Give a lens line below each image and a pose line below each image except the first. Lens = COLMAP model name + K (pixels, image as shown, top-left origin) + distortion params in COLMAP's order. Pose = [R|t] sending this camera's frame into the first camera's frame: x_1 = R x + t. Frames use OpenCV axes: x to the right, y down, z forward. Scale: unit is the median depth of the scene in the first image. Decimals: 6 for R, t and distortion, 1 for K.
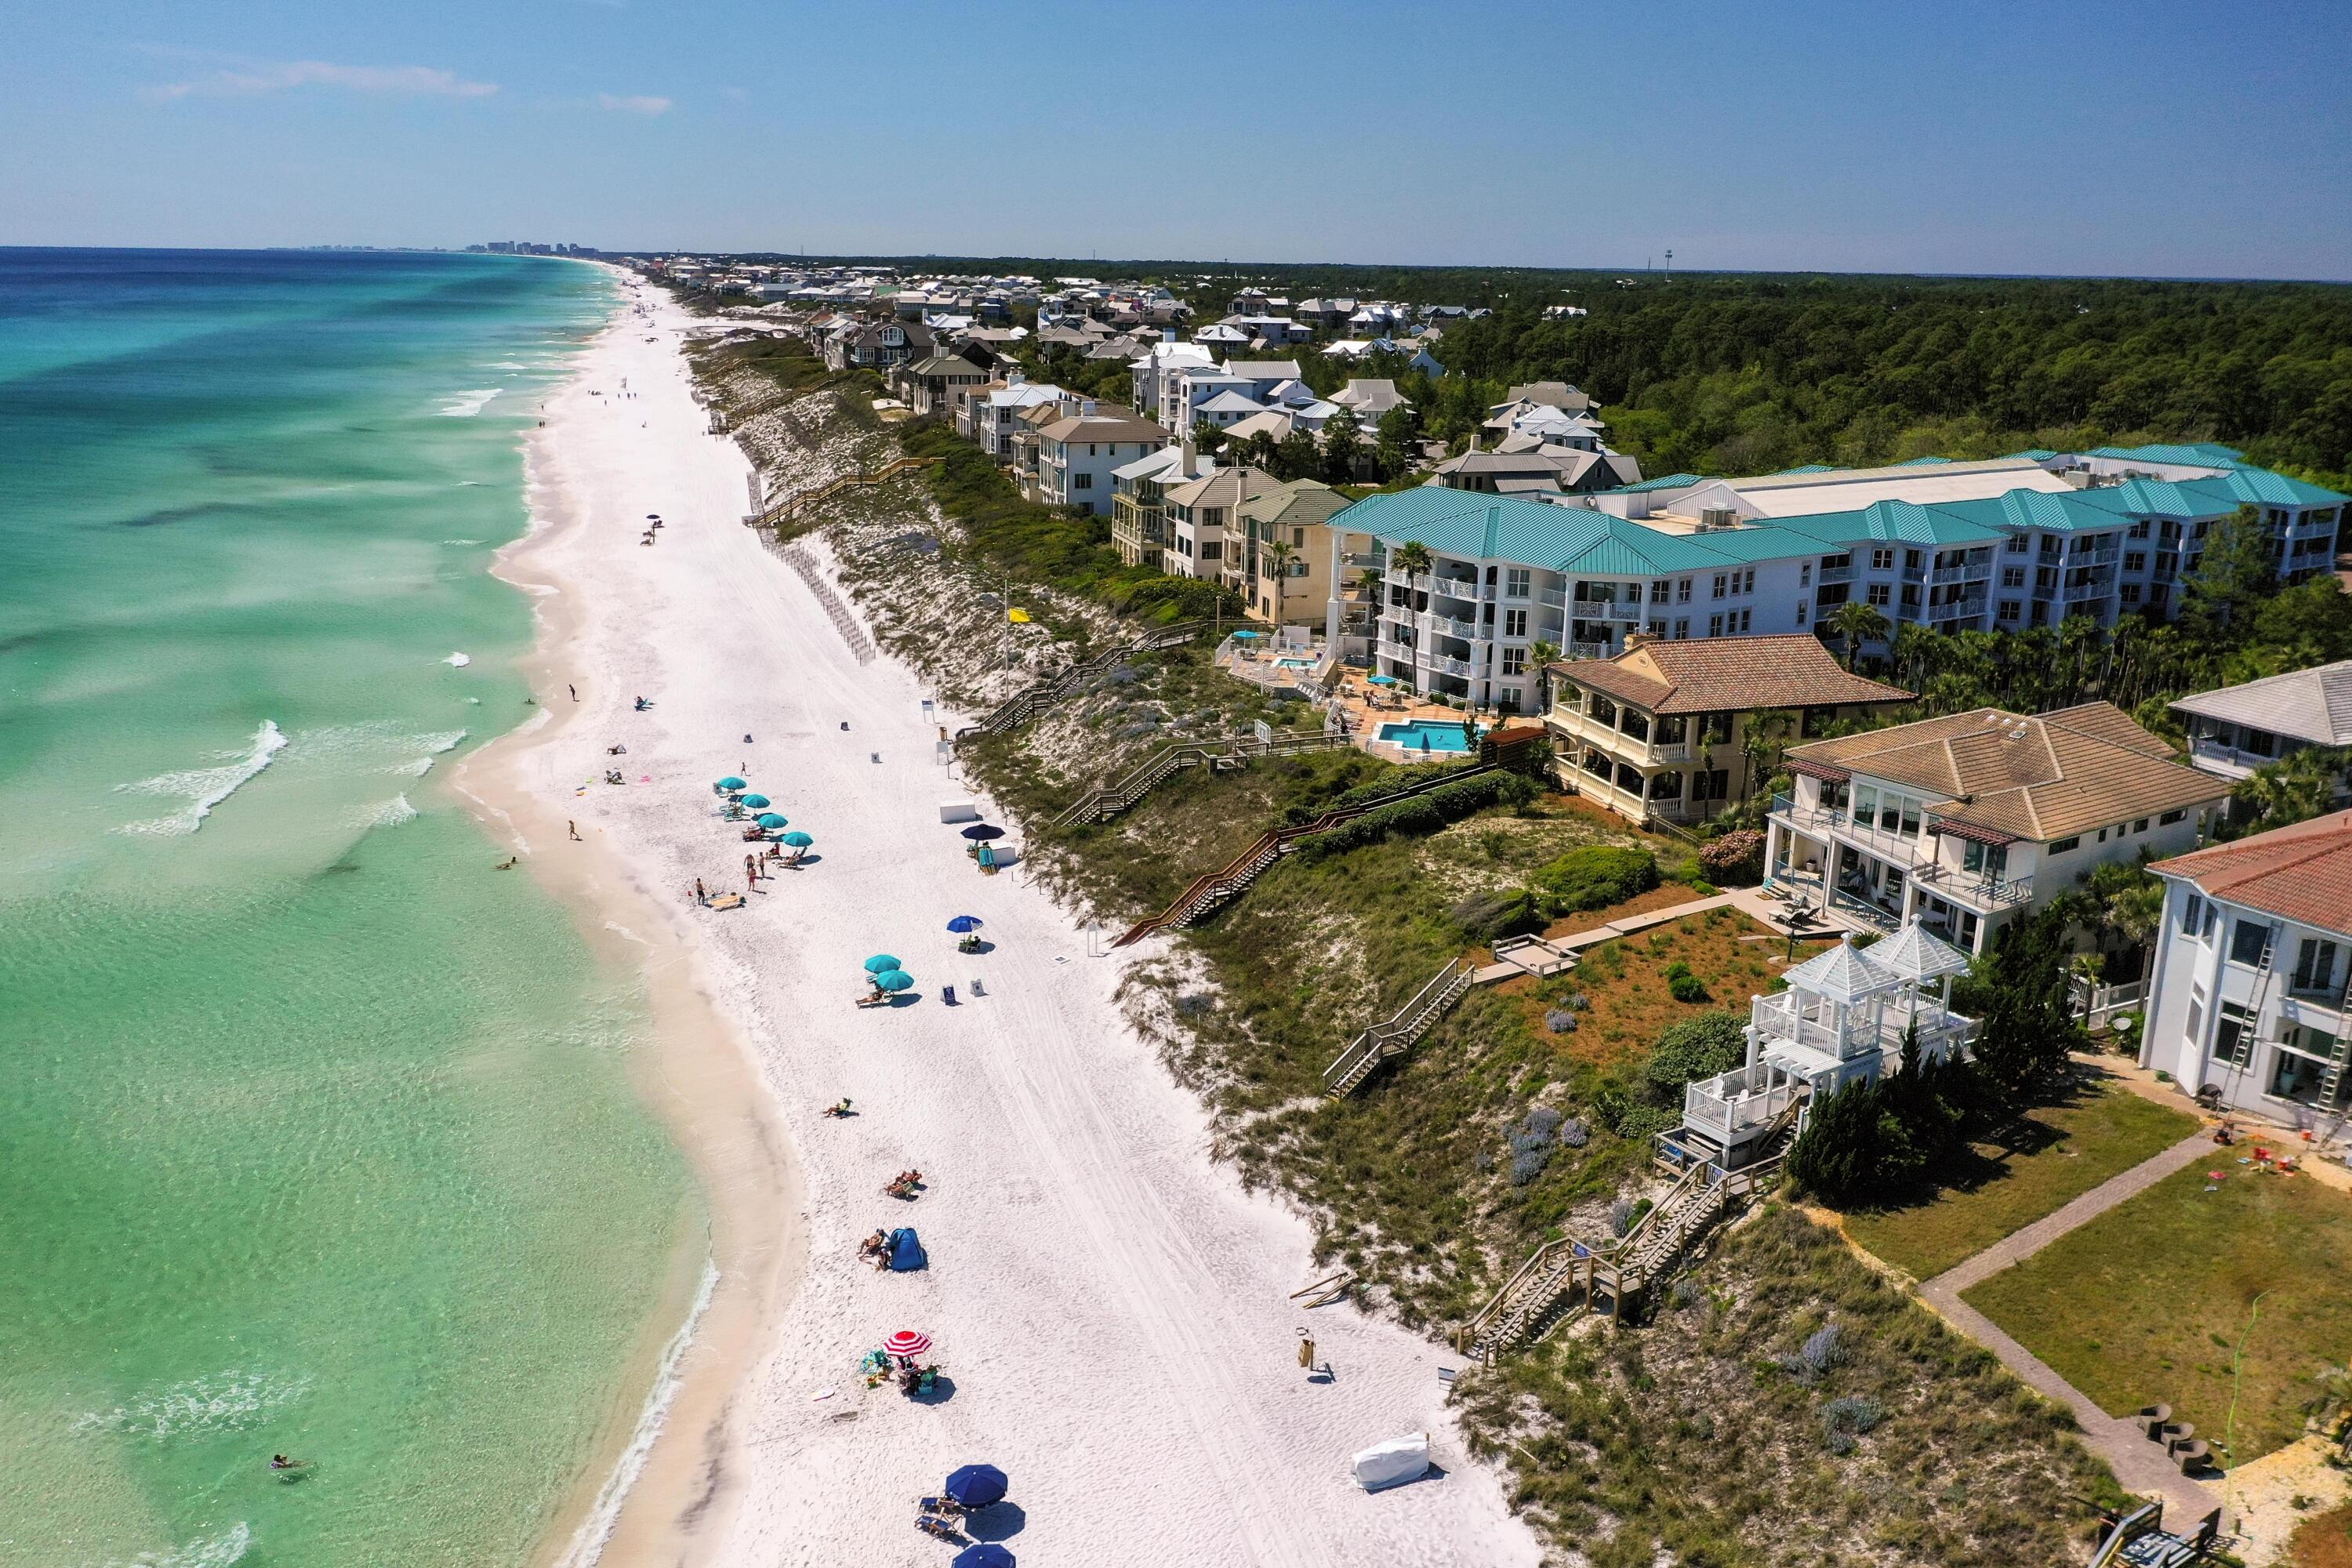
lens RADIAL K [[1905.7, 0, 1172.6], [0, 1905.7, 786.2], [0, 0, 1]] dist [-0.003737, -0.002931]
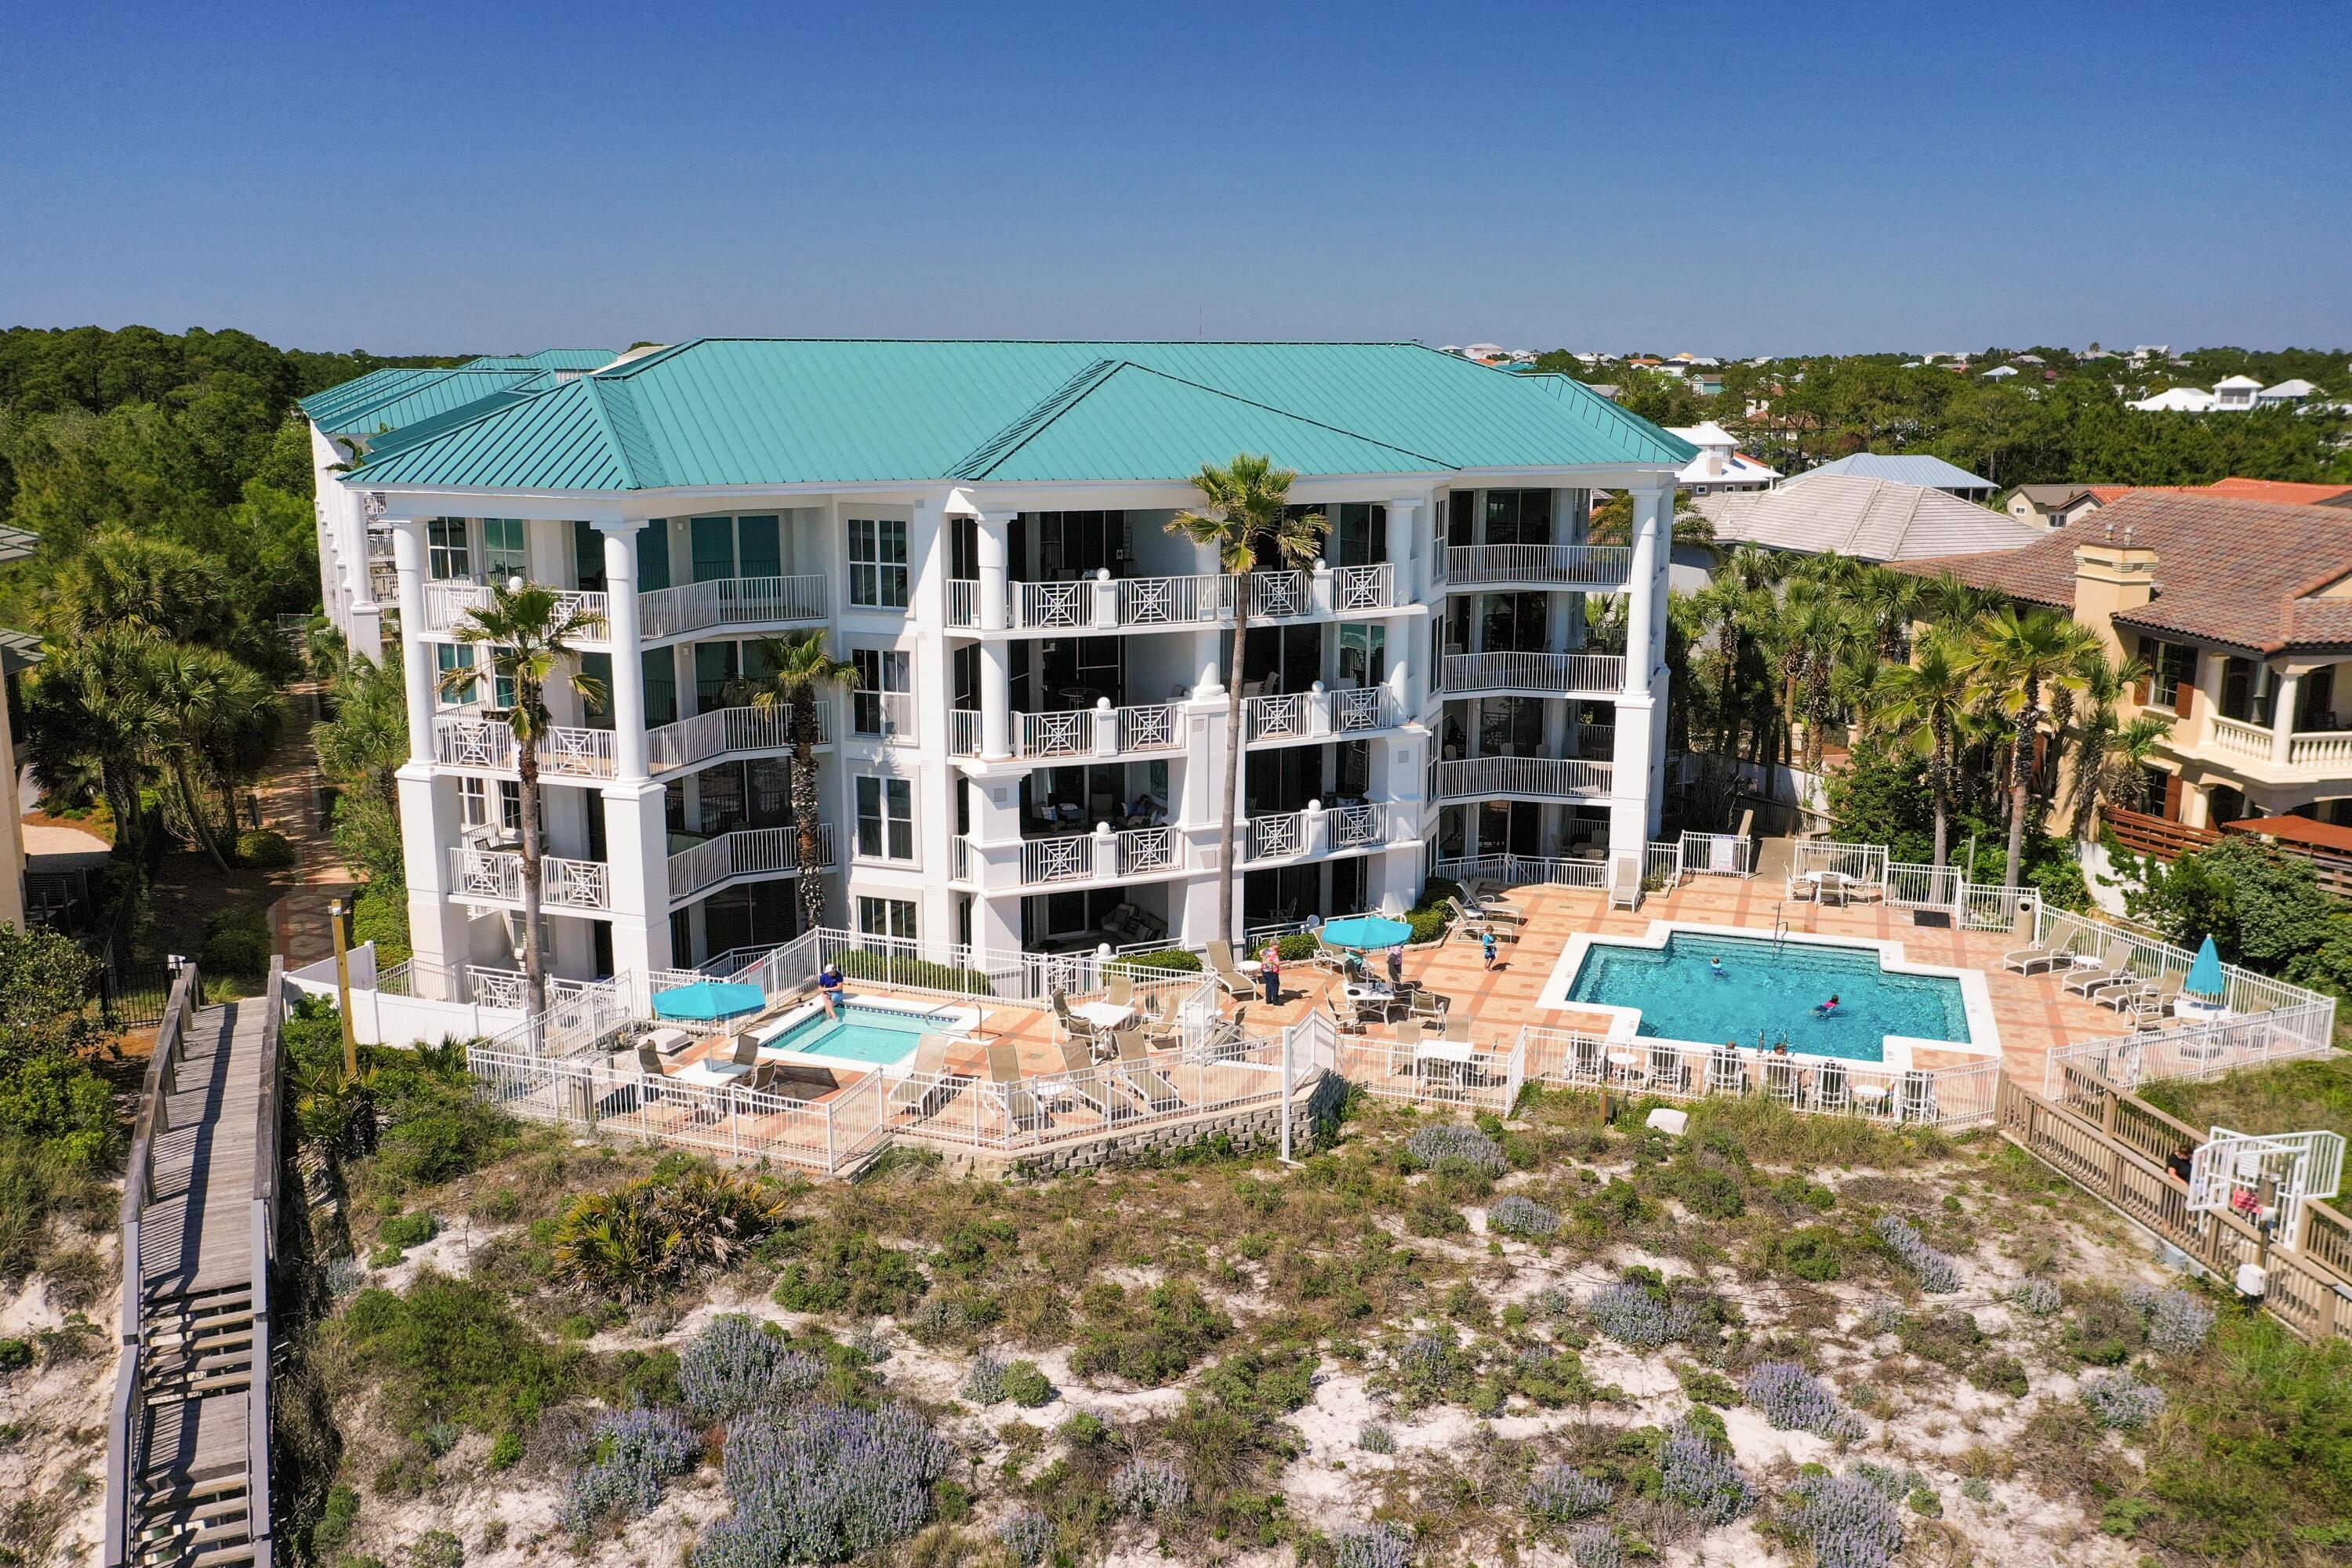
lens RADIAL K [[1905.7, 0, 1169.7], [0, 1905.7, 778.7], [0, 0, 1]] dist [-0.003737, -0.002931]
pose [[0.152326, -0.219376, 0.963676, -0.206270], [0.270561, 0.947063, 0.172827, -0.166054], [-0.950575, 0.234407, 0.203617, 1.186122]]
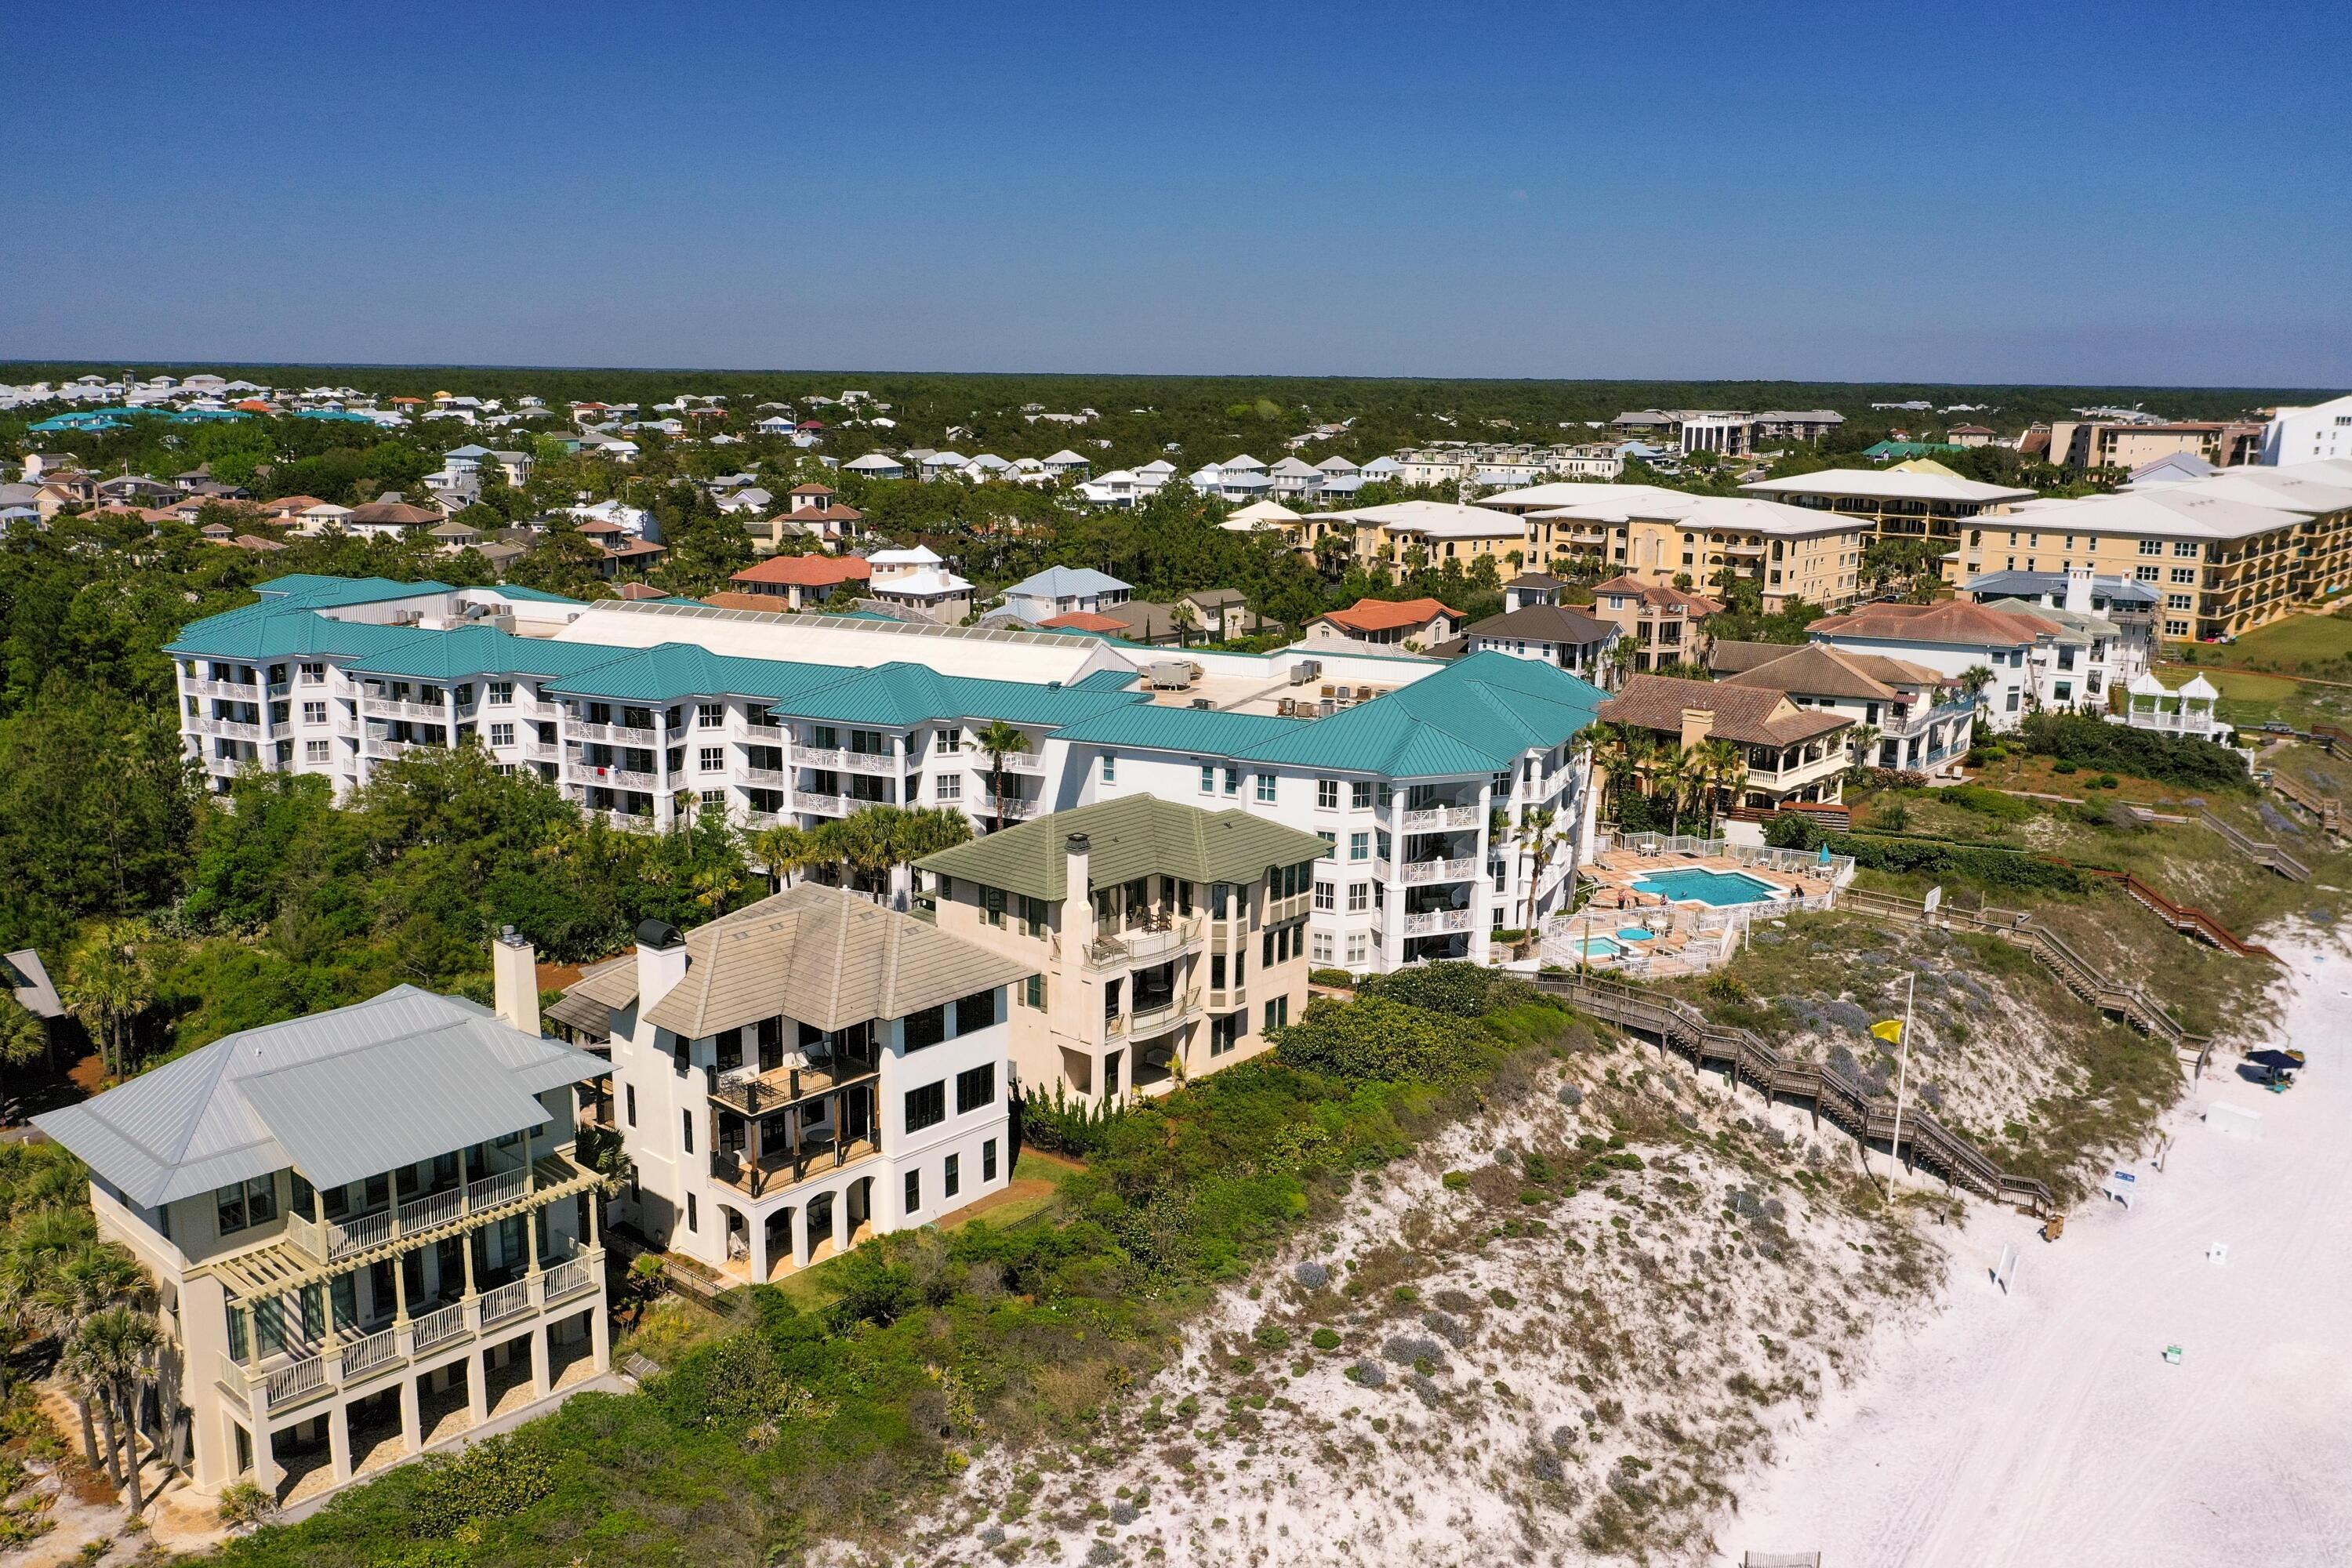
lens RADIAL K [[1905.7, 0, 1167.6], [0, 1905.7, 769.4], [0, 0, 1]] dist [-0.003737, -0.002931]
pose [[-0.523877, -0.190443, 0.830232, -0.557656], [0.216009, 0.913122, 0.345758, -0.529290], [-0.823950, 0.360472, -0.437226, 1.860377]]
